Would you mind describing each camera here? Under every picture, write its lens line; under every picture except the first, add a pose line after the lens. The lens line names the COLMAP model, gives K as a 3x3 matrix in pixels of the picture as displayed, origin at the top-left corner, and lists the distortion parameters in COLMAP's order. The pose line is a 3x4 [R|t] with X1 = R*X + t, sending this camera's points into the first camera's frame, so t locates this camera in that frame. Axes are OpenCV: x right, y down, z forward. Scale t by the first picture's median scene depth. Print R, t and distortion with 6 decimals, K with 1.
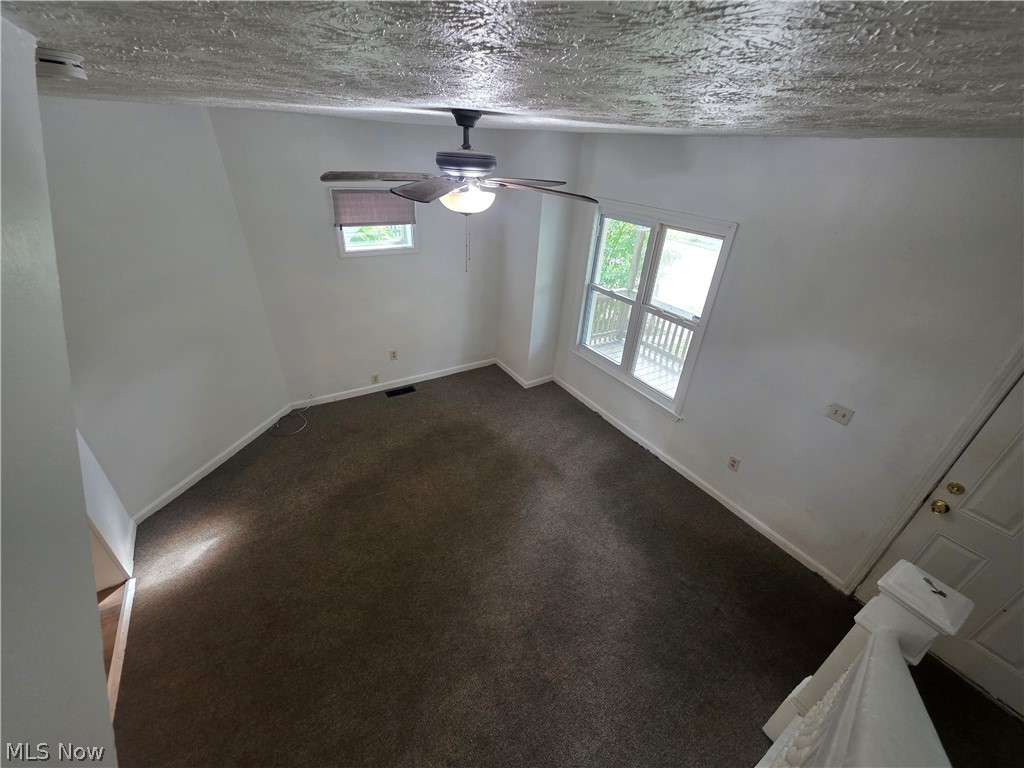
lens RADIAL K [[408.2, 0, 512.2], [0, 408.2, 382.0], [0, 0, 1]] dist [-0.001394, 0.001164]
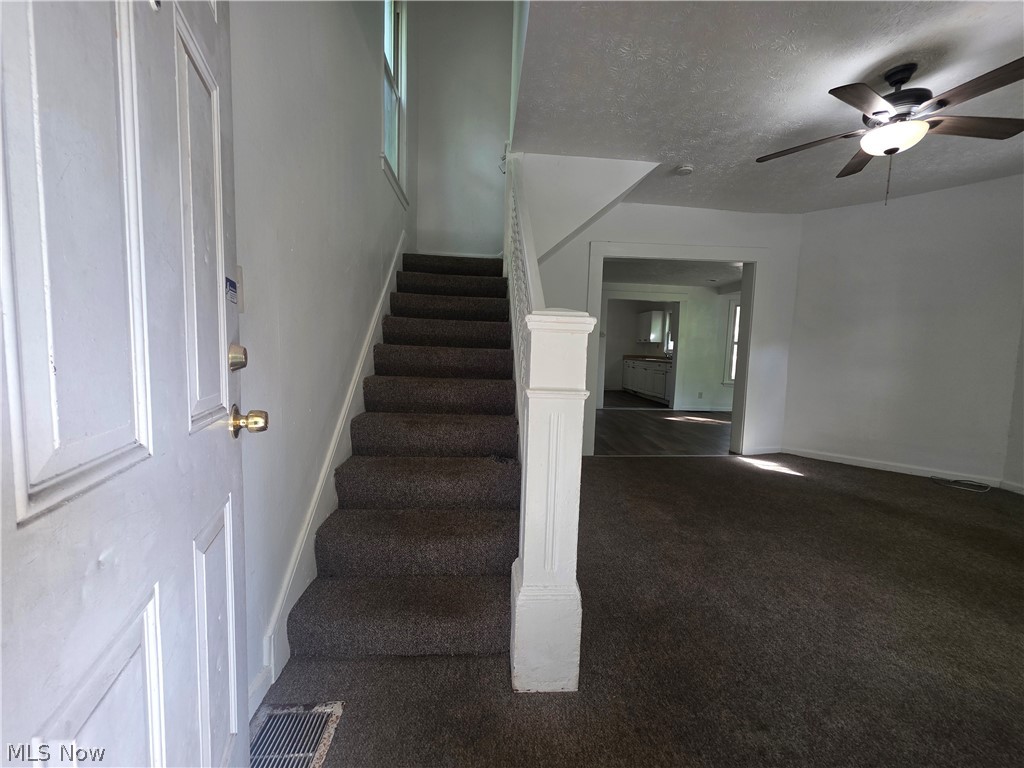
lens RADIAL K [[408.2, 0, 509.4], [0, 408.2, 384.0], [0, 0, 1]] dist [-0.001394, 0.001164]
pose [[-0.461898, 0.009448, -0.886883, 0.742328], [-0.484558, 0.834834, 0.261257, 0.181612], [0.742868, 0.550421, -0.381030, 0.539465]]
